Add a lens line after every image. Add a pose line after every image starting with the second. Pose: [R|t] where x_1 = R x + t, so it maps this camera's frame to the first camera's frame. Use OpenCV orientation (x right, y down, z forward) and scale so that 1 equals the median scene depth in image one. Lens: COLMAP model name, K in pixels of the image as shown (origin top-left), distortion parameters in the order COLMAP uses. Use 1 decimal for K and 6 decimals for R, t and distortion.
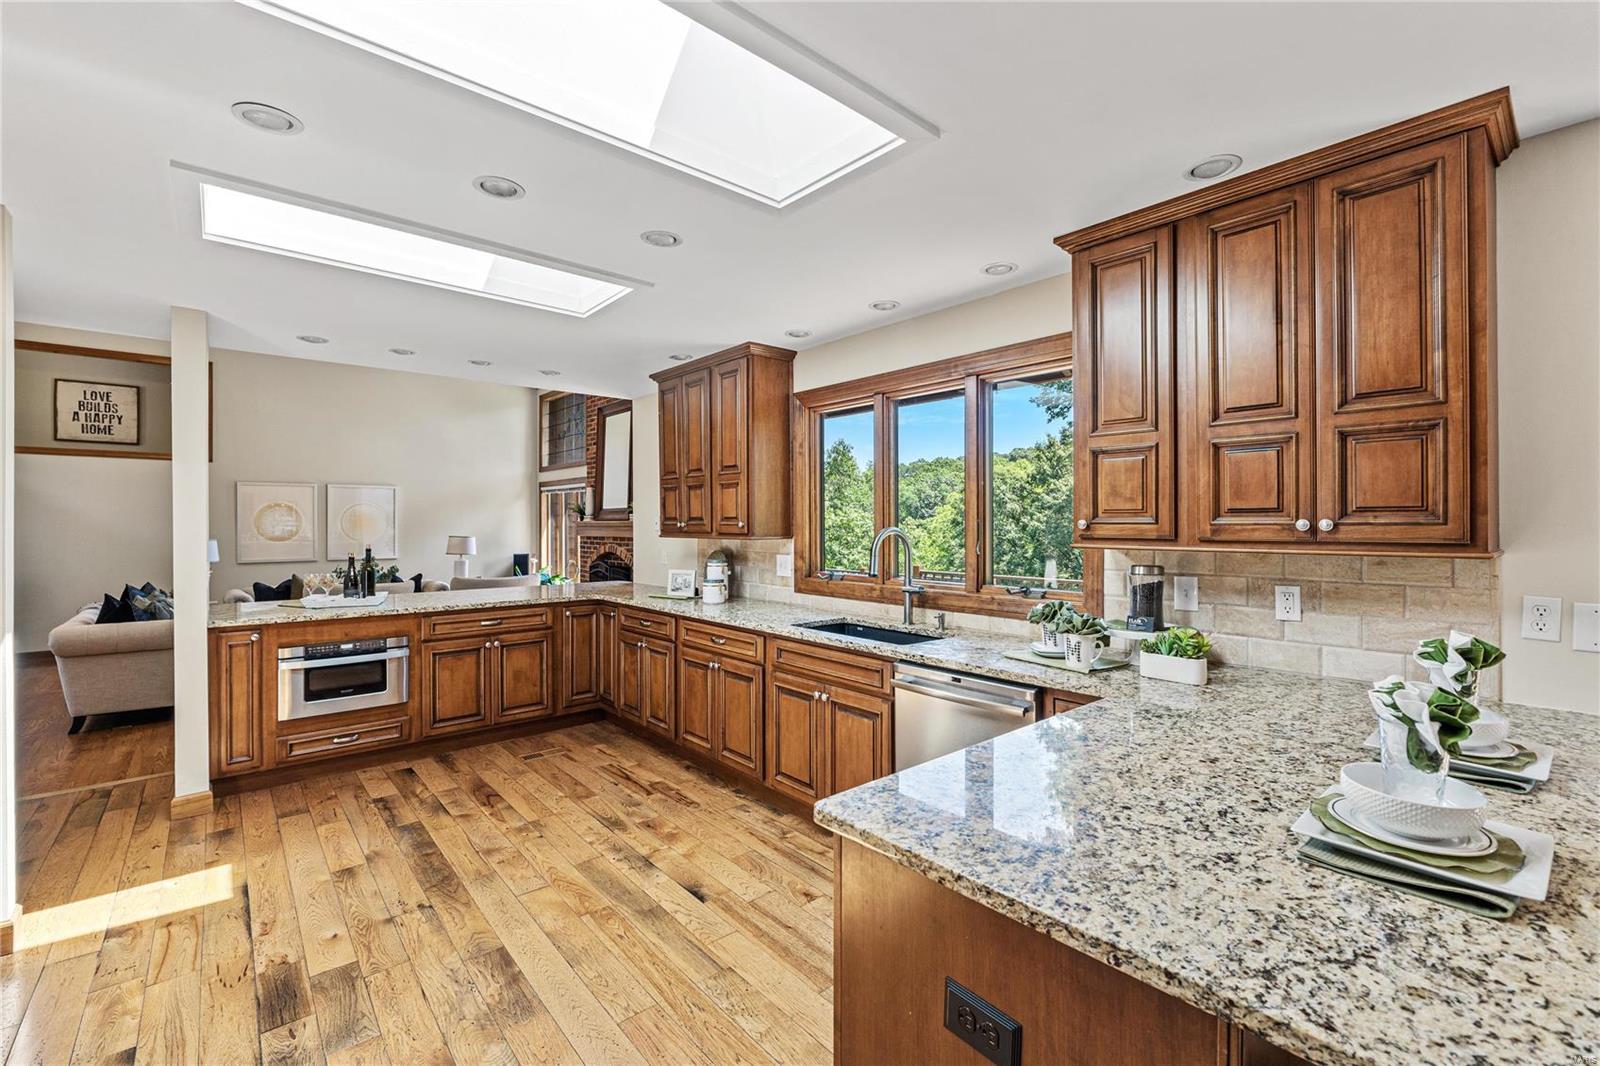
lens RADIAL K [[685.2, 0, 795.6], [0, 685.2, 522.8], [0, 0, 1]] dist [-0.004447, -0.000078]
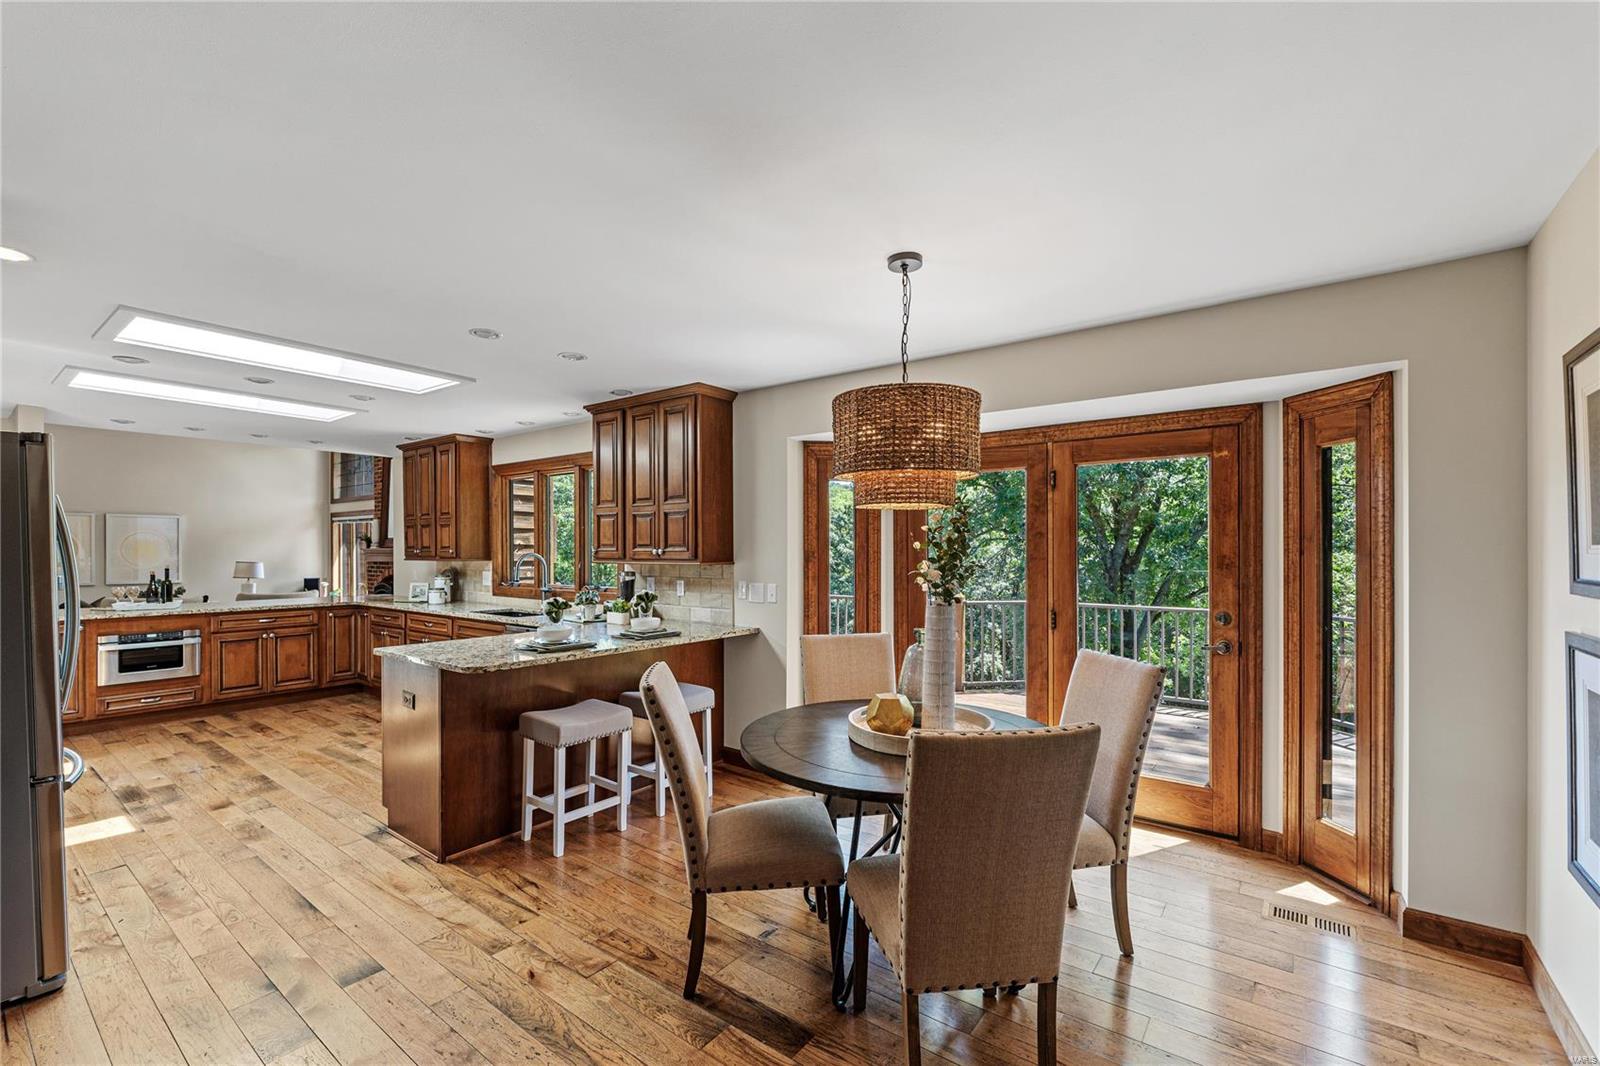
lens RADIAL K [[685.2, 0, 798.2], [0, 685.2, 552.8], [0, 0, 1]] dist [-0.004447, -0.000078]
pose [[0.976695, -0.000451, 0.214631, 0.345843], [-0.000451, 0.999991, 0.004156, -0.000968], [-0.214631, -0.004156, 0.976686, -0.656920]]
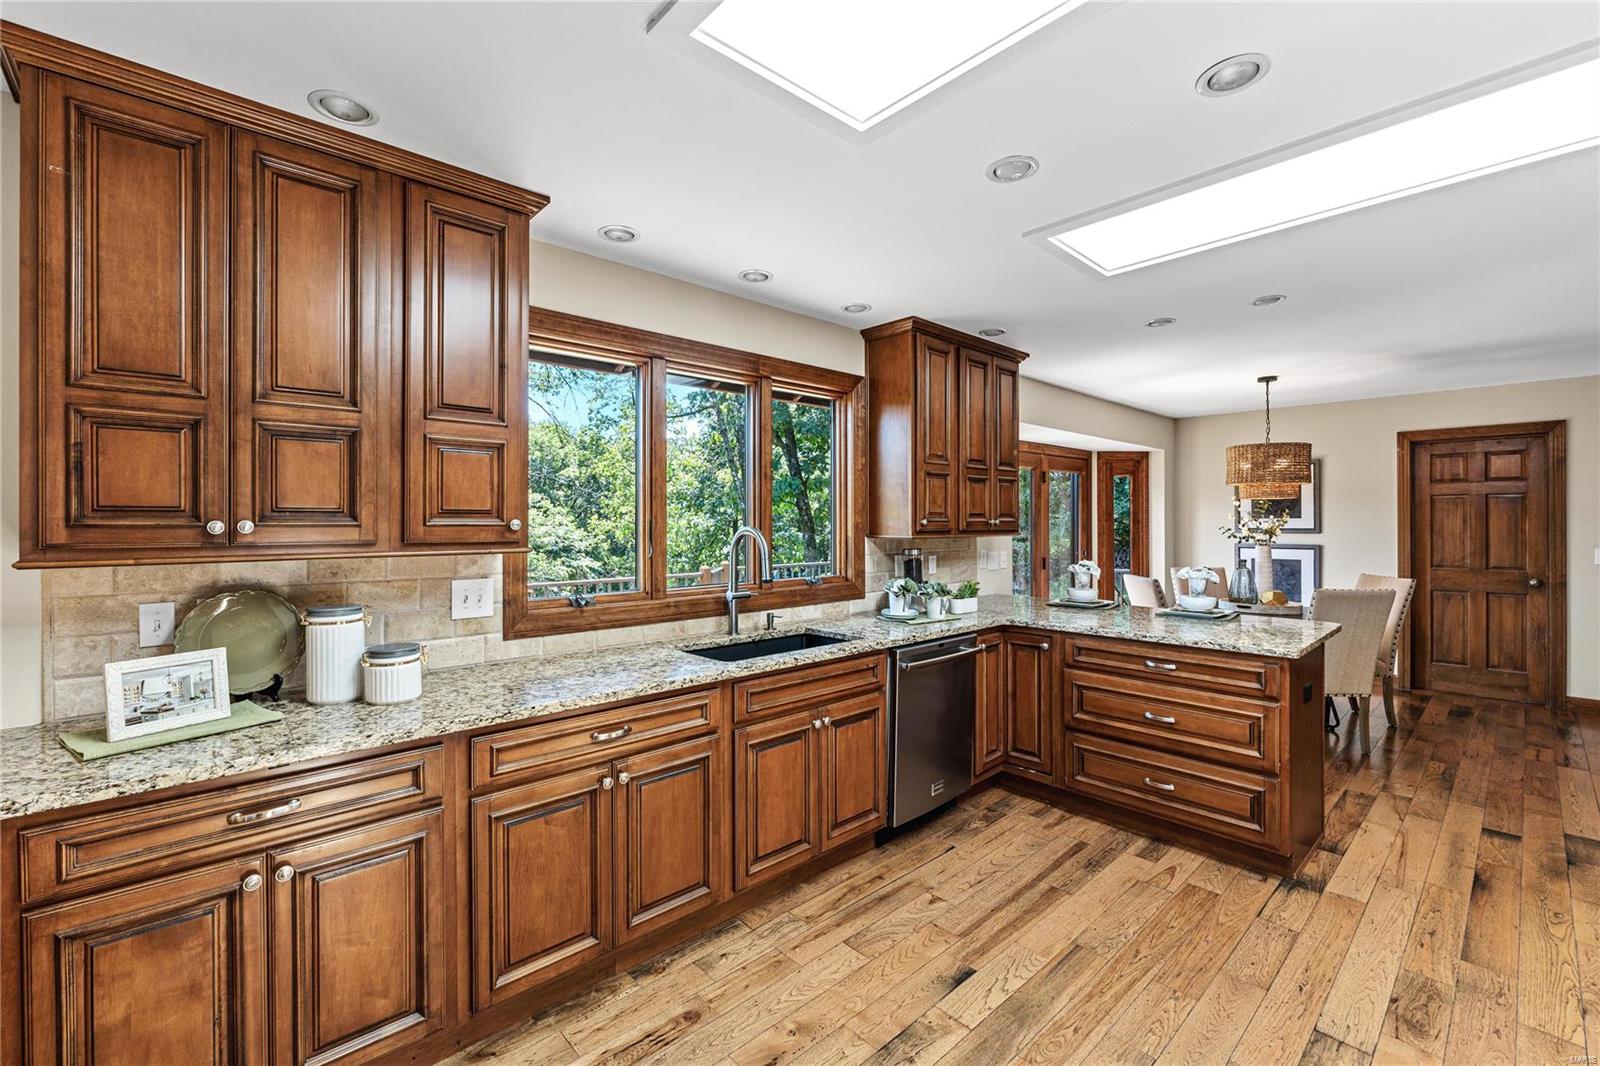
lens RADIAL K [[685.2, 0, 797.7], [0, 685.2, 523.2], [0, 0, 1]] dist [-0.004447, -0.000078]
pose [[-0.041542, 0.001223, 0.999136, -0.610561], [0.003769, 0.999992, -0.001067, 0.002658], [-0.999130, 0.003721, -0.041547, 0.790734]]
